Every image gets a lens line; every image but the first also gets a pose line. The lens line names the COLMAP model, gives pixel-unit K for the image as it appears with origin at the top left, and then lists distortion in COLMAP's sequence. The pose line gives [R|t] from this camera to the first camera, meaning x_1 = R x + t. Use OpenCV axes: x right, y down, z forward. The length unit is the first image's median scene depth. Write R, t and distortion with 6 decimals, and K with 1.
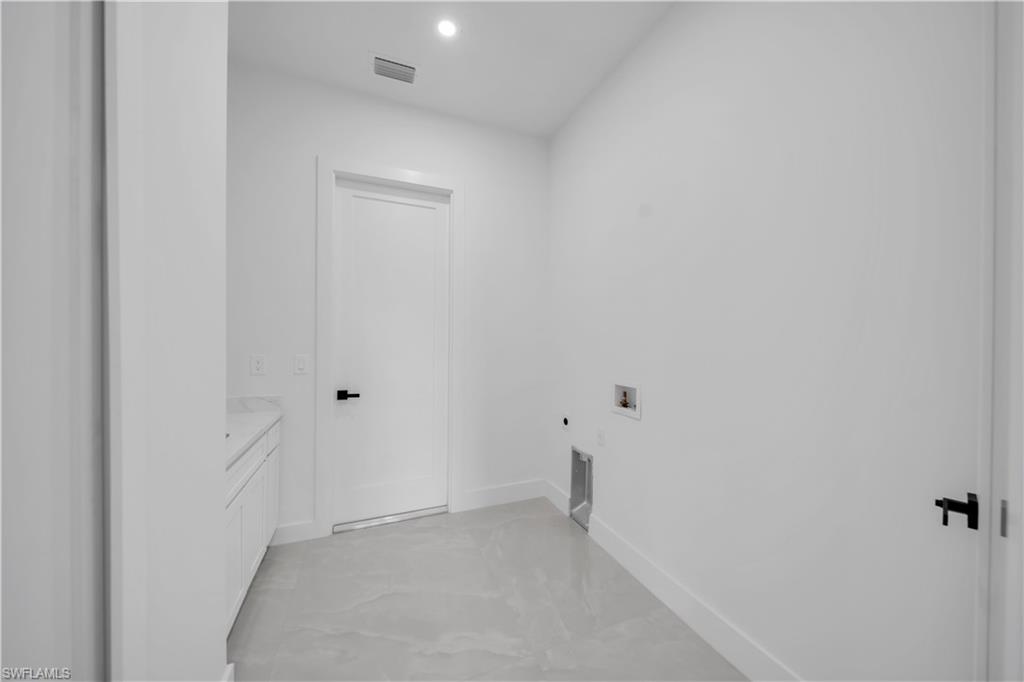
lens RADIAL K [[357.1, 0, 515.4], [0, 357.1, 339.4], [0, 0, 1]] dist [0.000023, -0.000022]
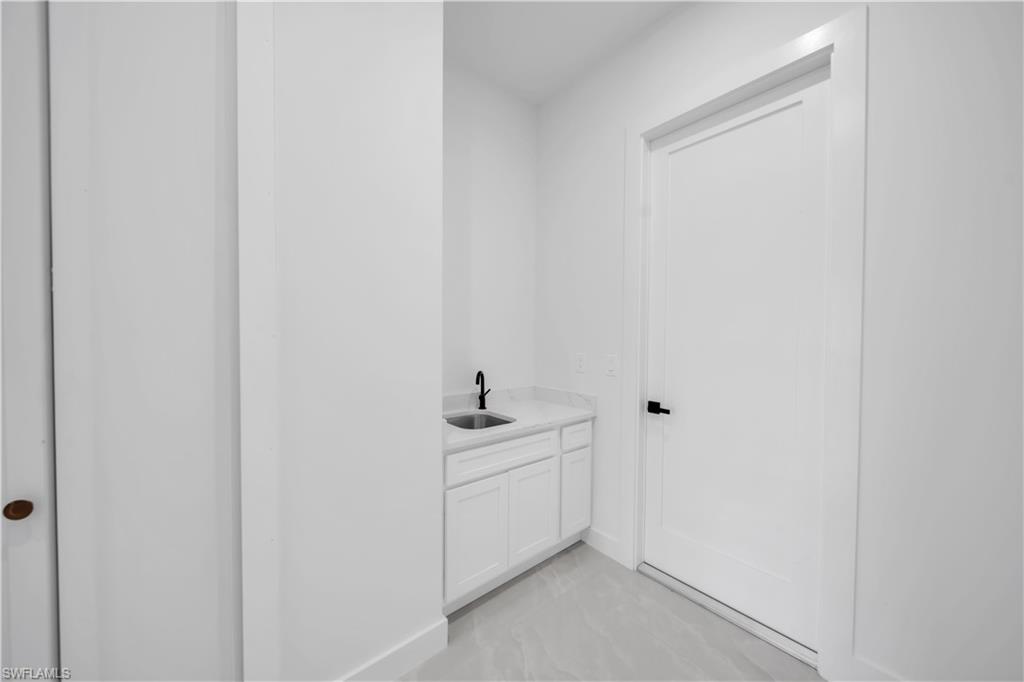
lens RADIAL K [[357.1, 0, 515.4], [0, 357.1, 339.4], [0, 0, 1]] dist [0.000023, -0.000022]
pose [[0.304137, 0.011640, -0.952557, 0.191234], [-0.011056, 0.999901, 0.008688, -0.002042], [0.952564, 0.007889, 0.304236, 0.460787]]
